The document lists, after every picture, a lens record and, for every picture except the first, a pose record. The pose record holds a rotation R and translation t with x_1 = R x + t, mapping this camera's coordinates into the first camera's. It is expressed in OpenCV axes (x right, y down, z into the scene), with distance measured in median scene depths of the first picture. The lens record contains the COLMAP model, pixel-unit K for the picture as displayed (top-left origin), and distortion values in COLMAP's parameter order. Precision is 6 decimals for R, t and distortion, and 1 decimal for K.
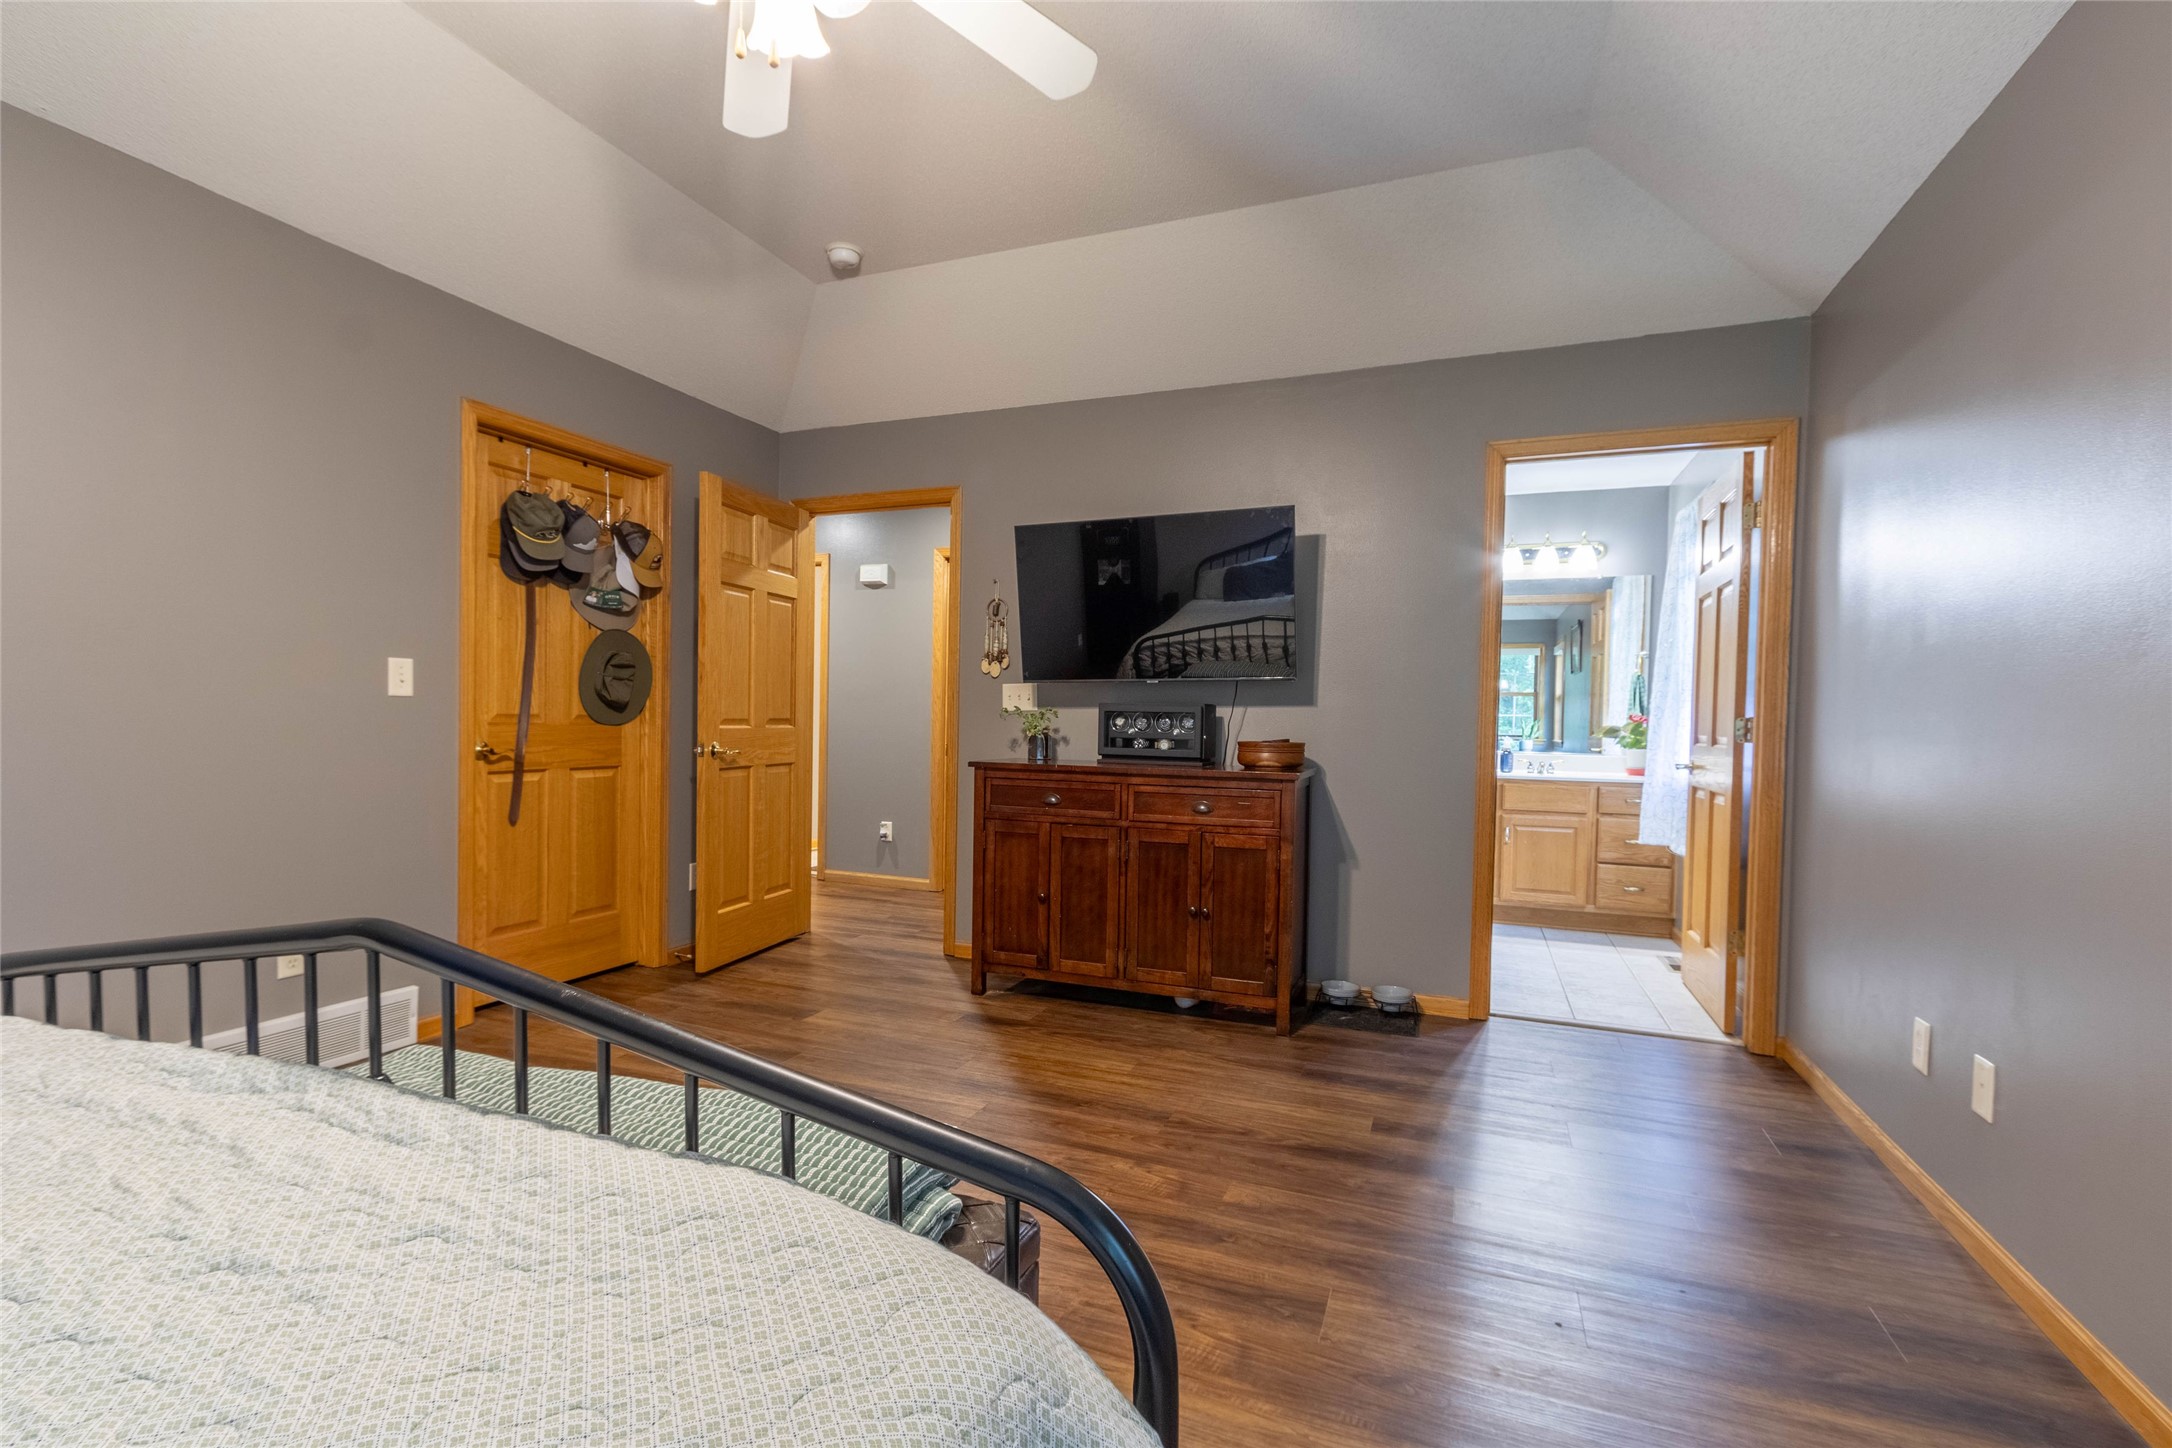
lens RADIAL K [[989.3, 0, 1056.4], [0, 989.3, 741.5], [0, 0, 1]] dist [0.002033, -0.001455]
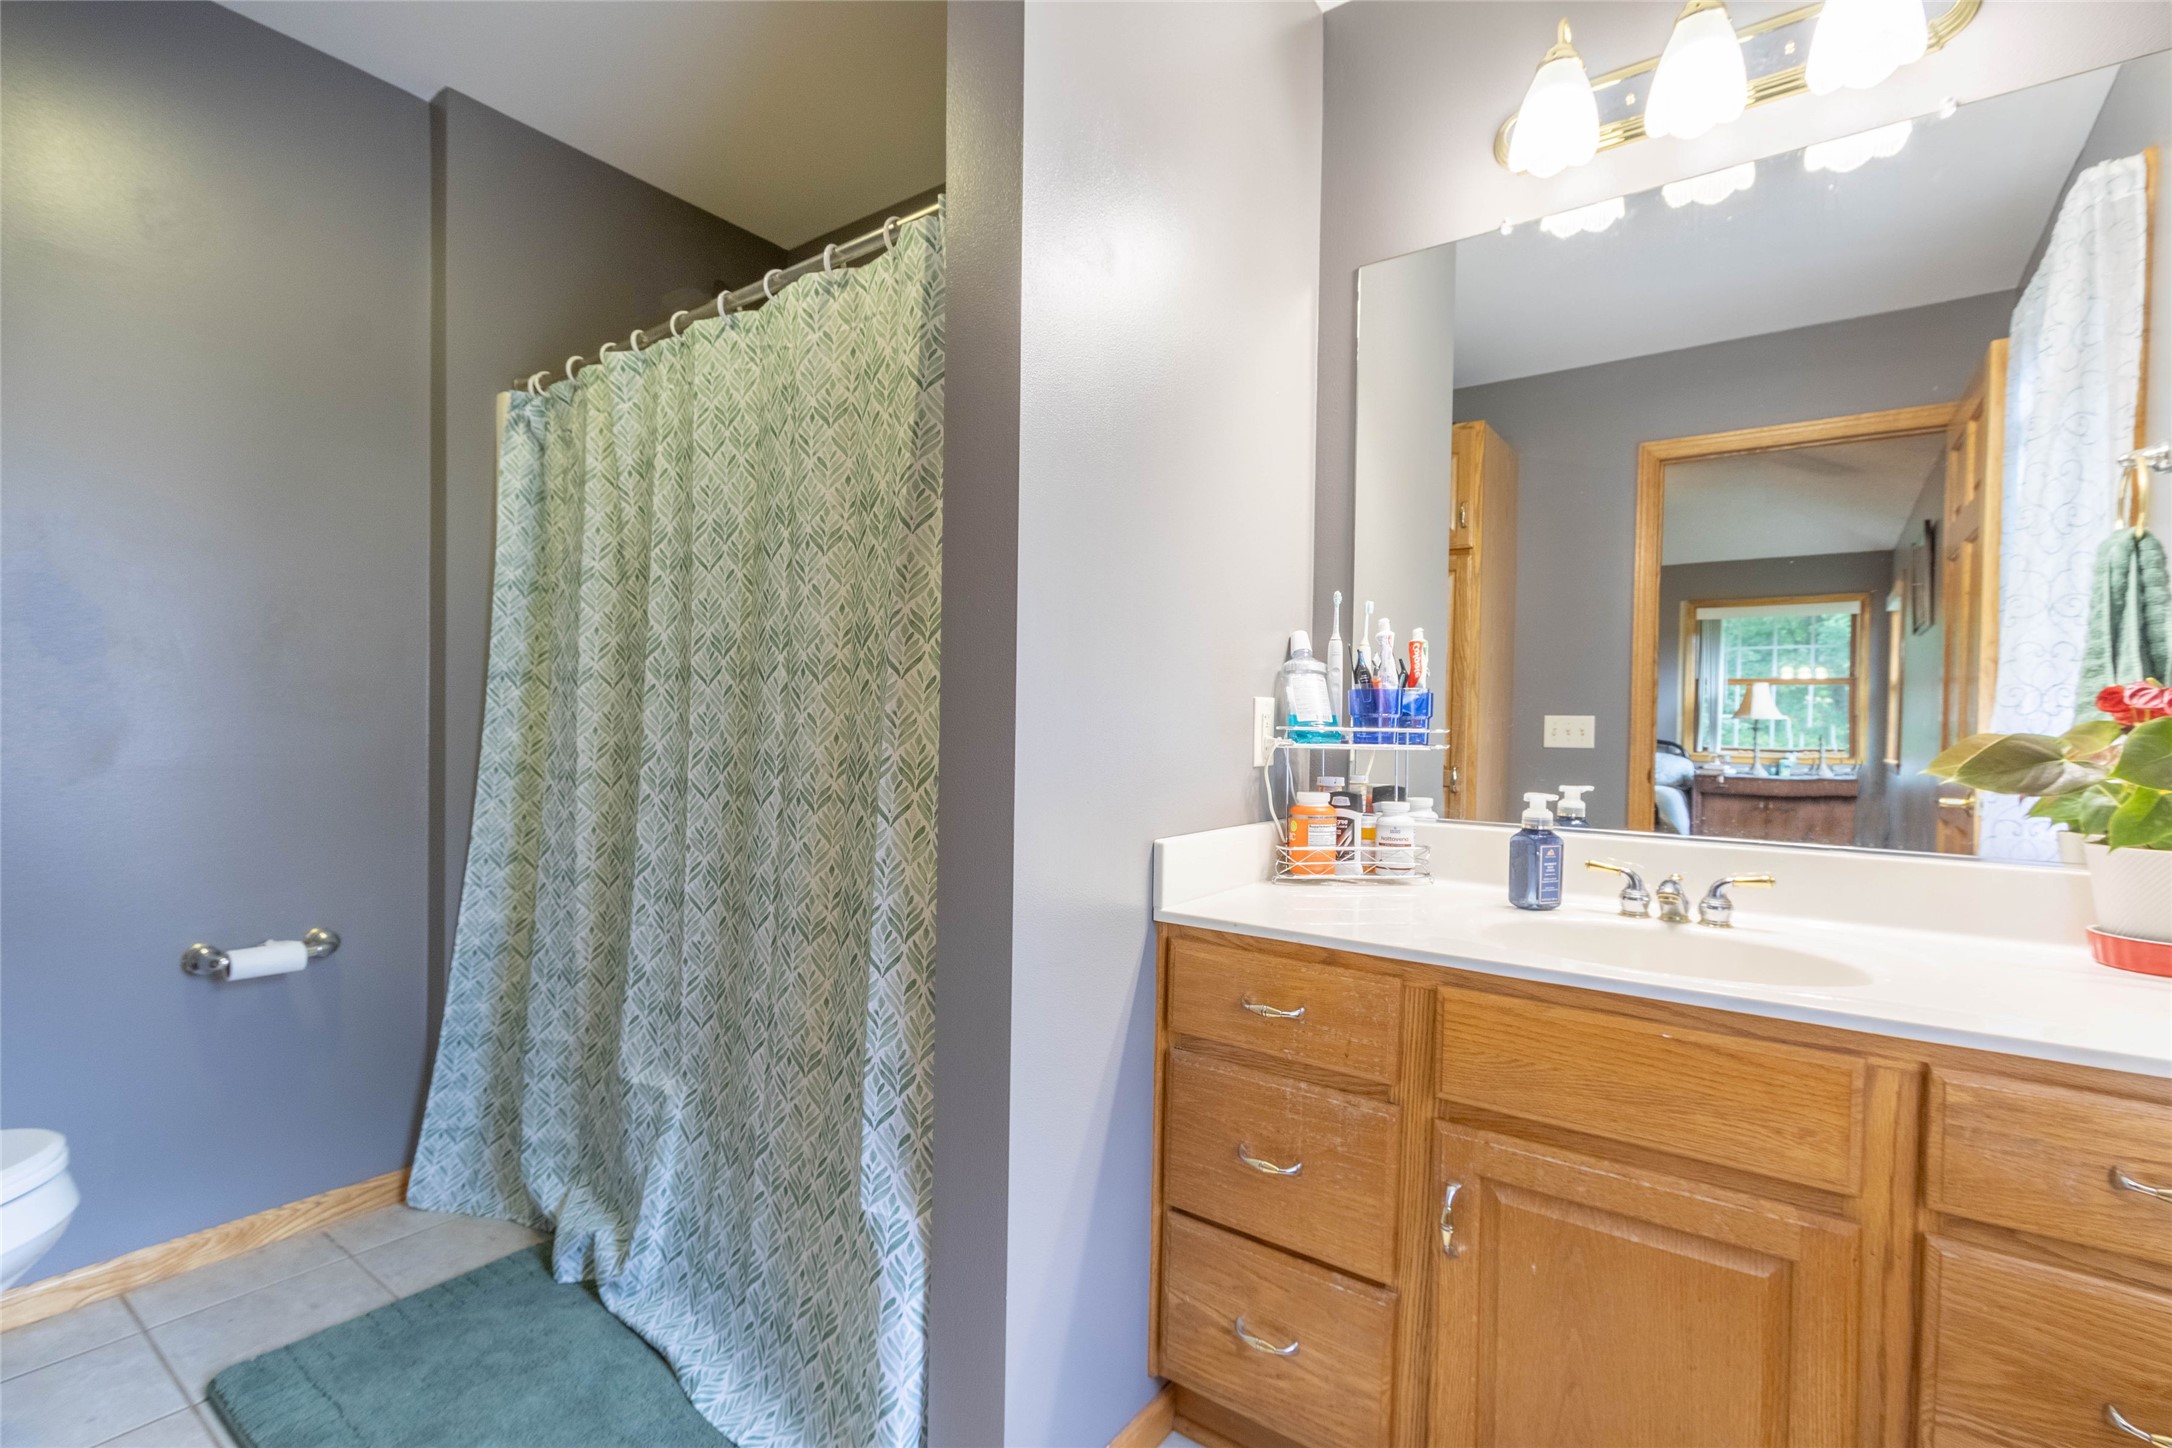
lens RADIAL K [[989.3, 0, 1056.4], [0, 989.3, 741.5], [0, 0, 1]] dist [0.002033, -0.001455]
pose [[0.968081, 0.007640, -0.250522, 0.252143], [-0.009063, 0.999949, -0.004528, -0.006956], [0.250474, 0.006654, 0.968100, 0.450948]]
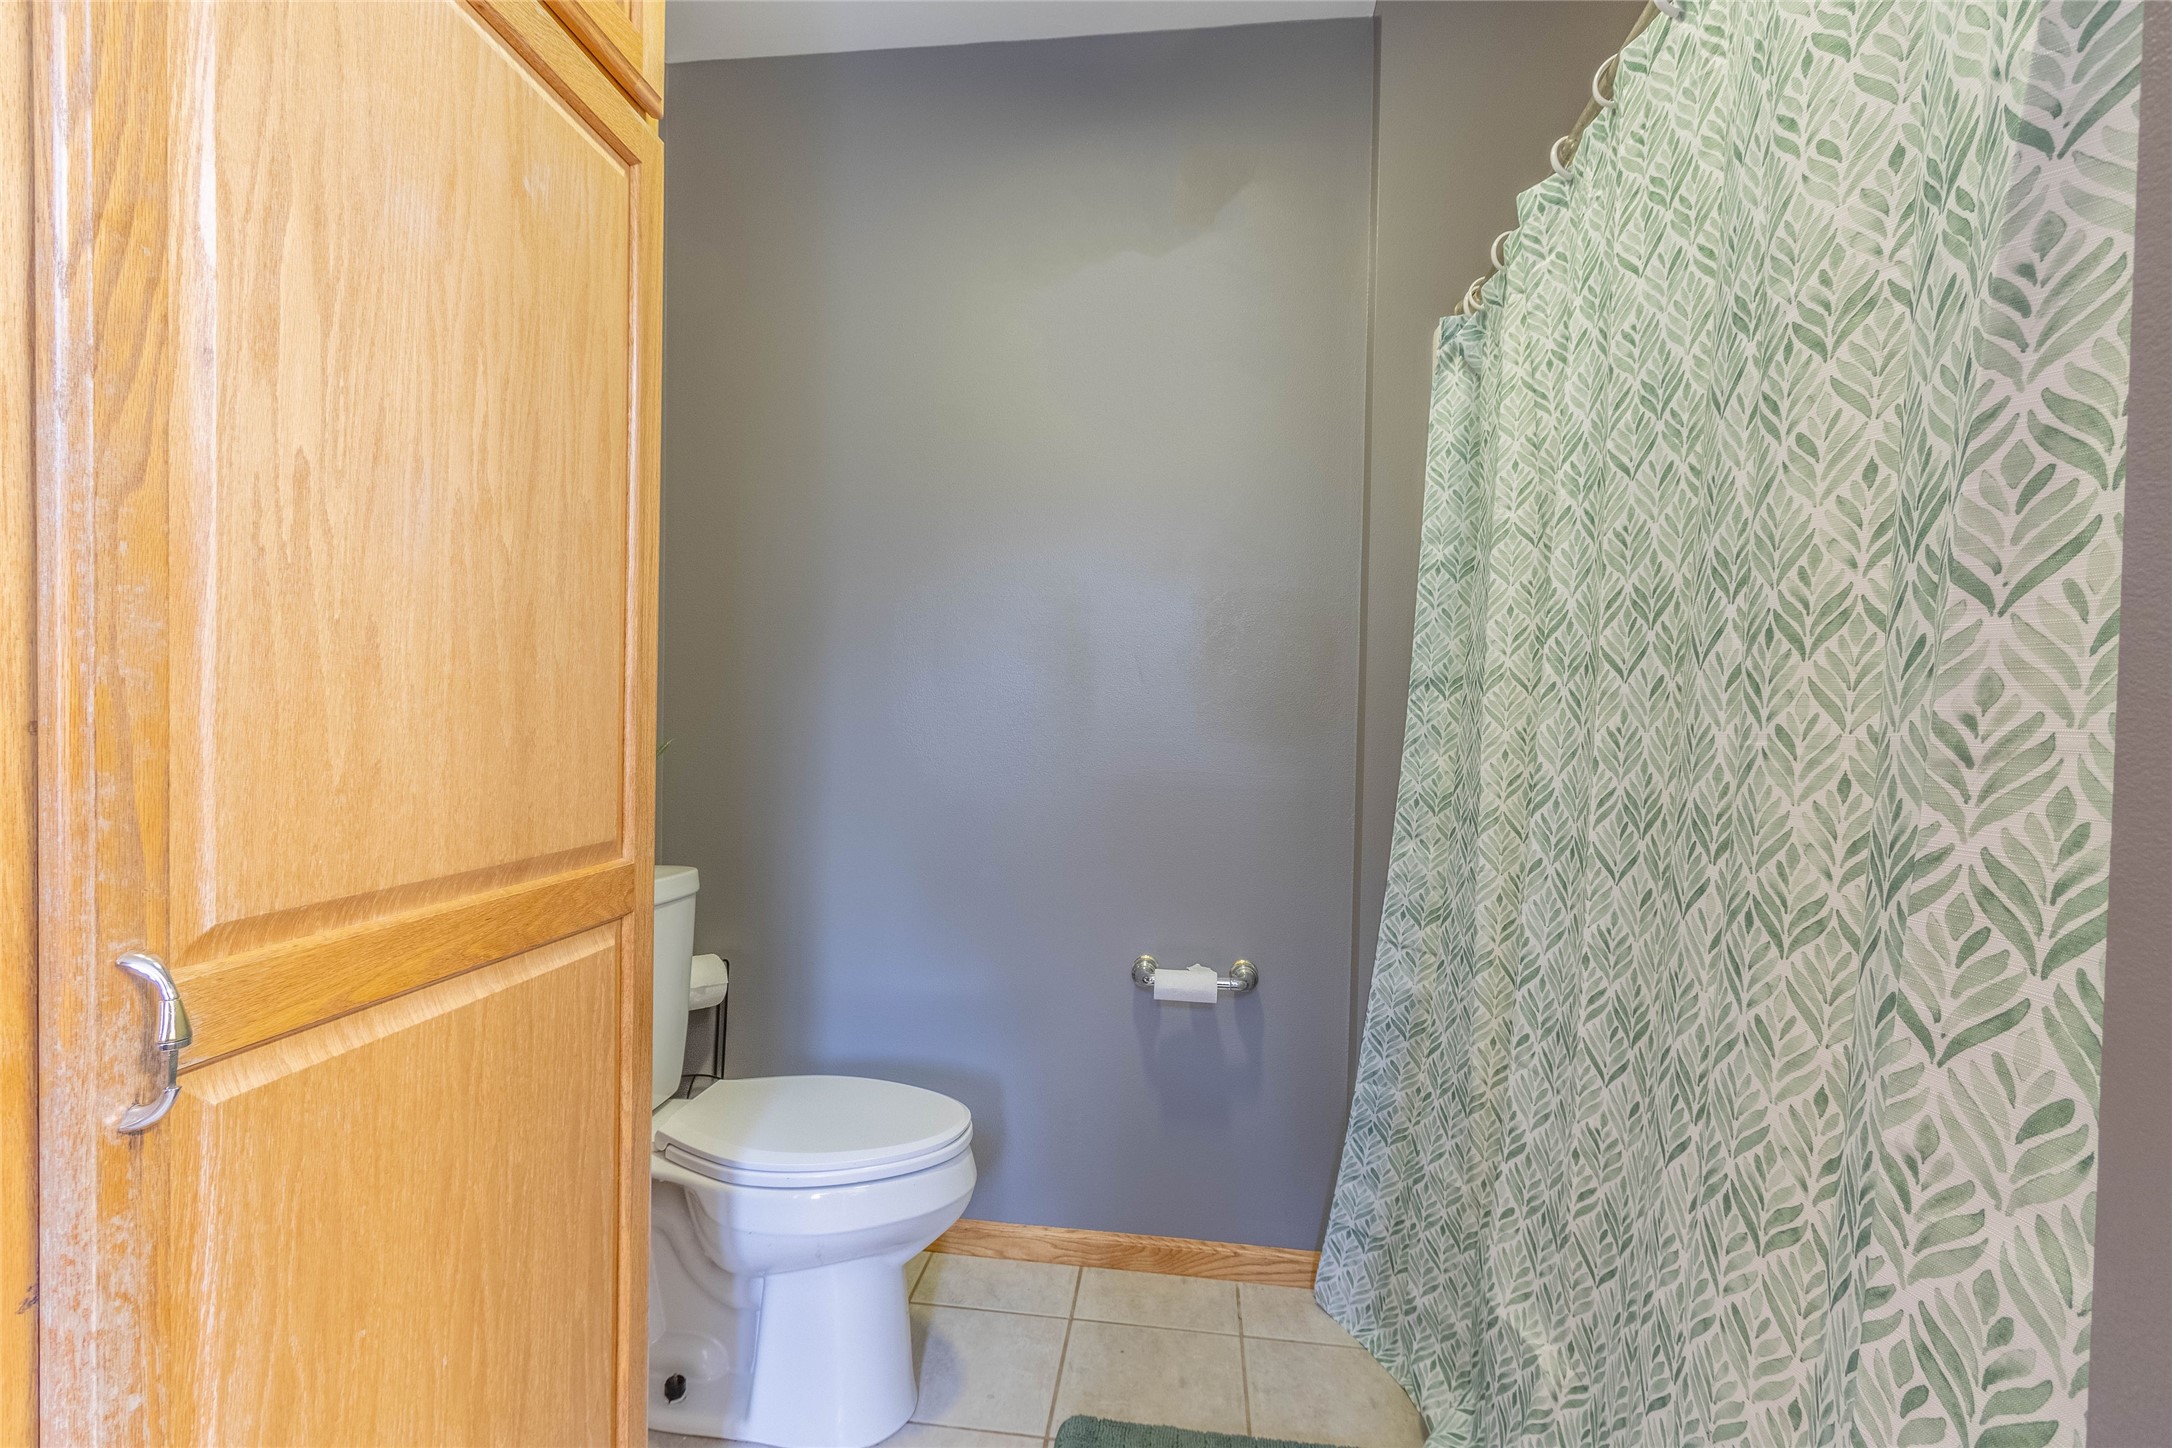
lens RADIAL K [[989.3, 0, 1056.4], [0, 989.3, 741.5], [0, 0, 1]] dist [0.002033, -0.001455]
pose [[0.254469, 0.009328, -0.967036, 0.217653], [-0.037196, 0.999308, -0.000149, -0.009764], [0.966365, 0.036008, 0.254640, 0.564288]]
